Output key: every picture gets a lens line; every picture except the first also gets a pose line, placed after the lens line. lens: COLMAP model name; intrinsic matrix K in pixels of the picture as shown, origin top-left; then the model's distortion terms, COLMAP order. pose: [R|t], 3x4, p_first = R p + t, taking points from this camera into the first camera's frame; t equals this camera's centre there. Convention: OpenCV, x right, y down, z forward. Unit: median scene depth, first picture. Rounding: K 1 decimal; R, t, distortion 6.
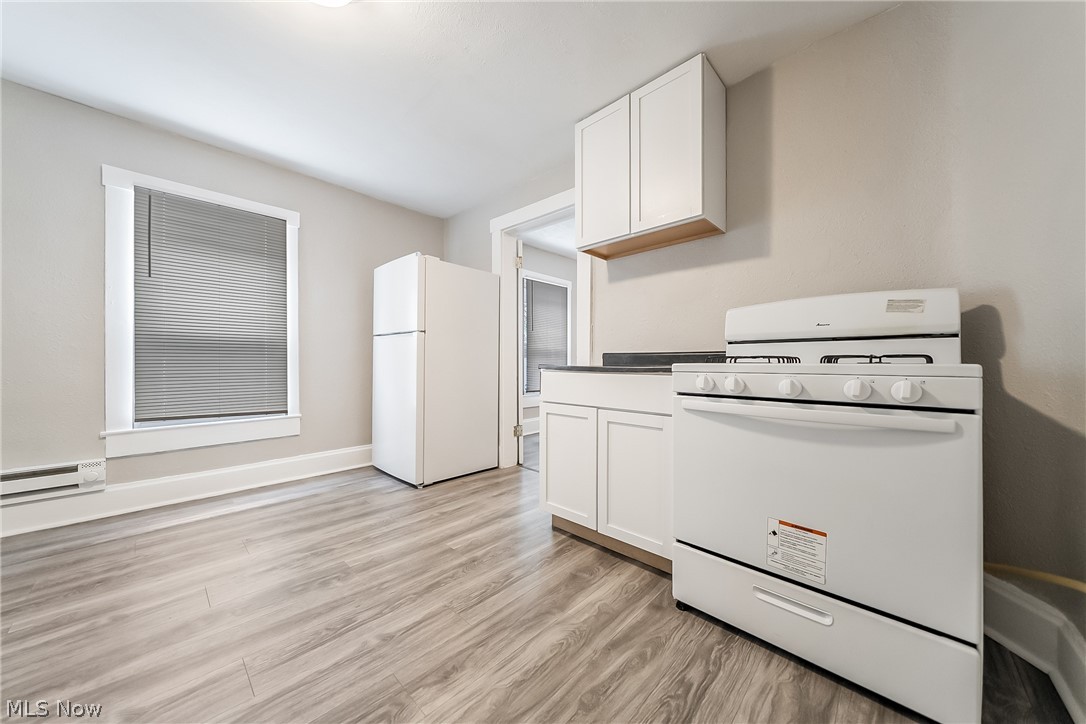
lens RADIAL K [[370.0, 0, 539.7], [0, 370.0, 364.7], [0, 0, 1]] dist [-0.001513, -0.000010]
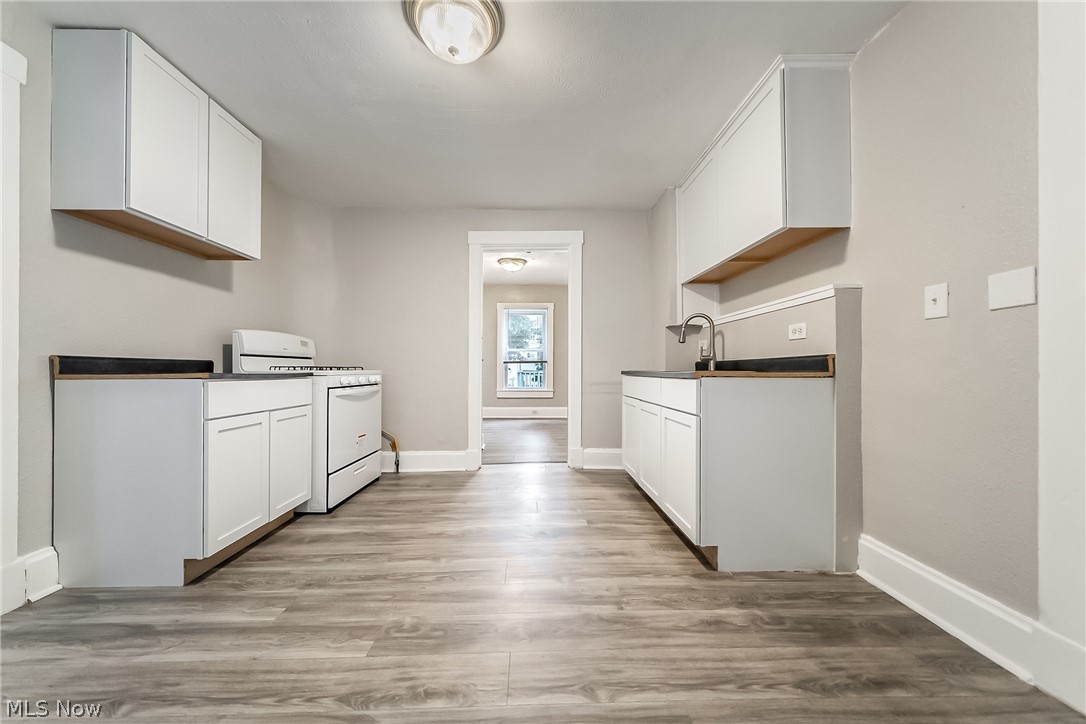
lens RADIAL K [[370.0, 0, 539.7], [0, 370.0, 364.7], [0, 0, 1]] dist [-0.001513, -0.000010]
pose [[-0.708210, 0.006194, 0.705975, -1.208176], [0.003008, 0.999979, -0.005756, -0.012578], [-0.705996, -0.001953, -0.708213, 1.214583]]
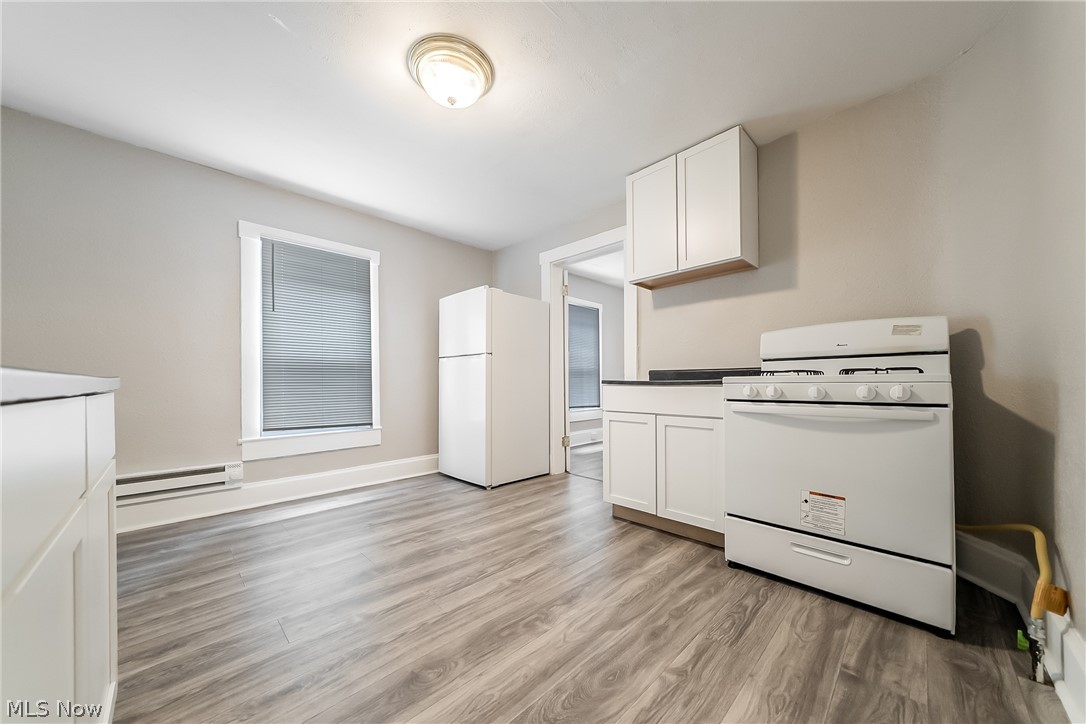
lens RADIAL K [[378.8, 0, 539.9], [0, 378.8, 383.0], [0, 0, 1]] dist [-0.001186, -0.000142]
pose [[0.999552, -0.009985, -0.028220, -0.193086], [0.009846, 0.999939, -0.005034, 0.014517], [0.028269, 0.004754, 0.999589, -0.270066]]
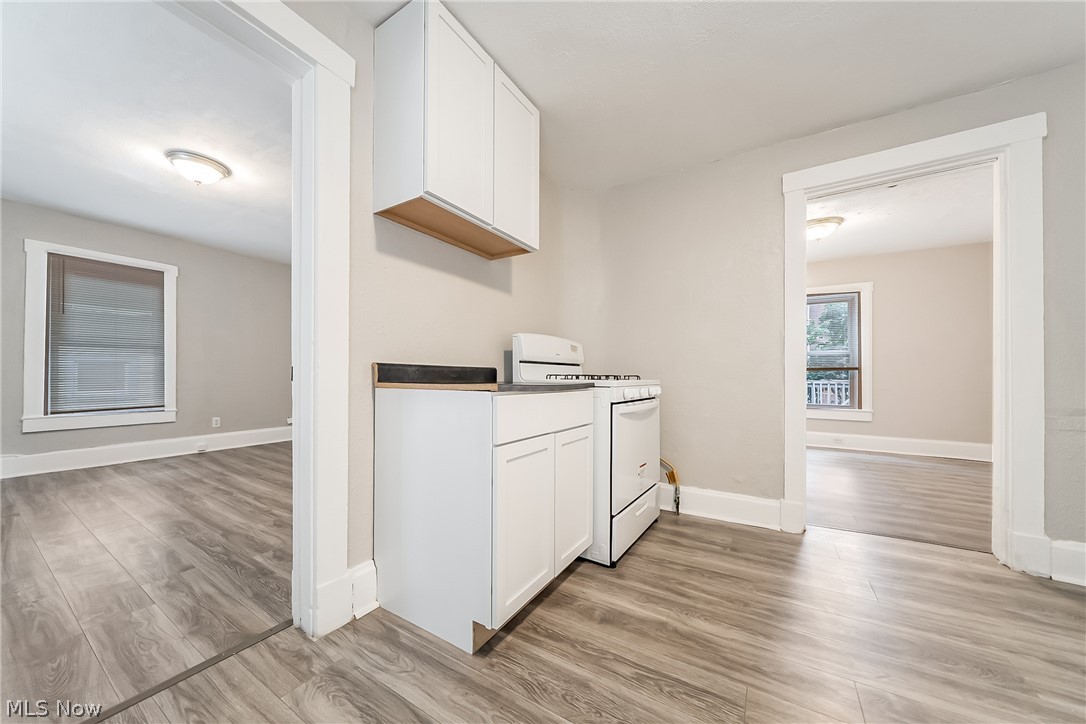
lens RADIAL K [[374.3, 0, 545.2], [0, 374.3, 372.9], [0, 0, 1]] dist [-0.006705, 0.000109]
pose [[-0.209880, 0.004033, 0.977719, -0.686503], [-0.002193, 0.999987, -0.004595, -0.017450], [-0.977725, -0.003108, -0.209868, 1.204220]]
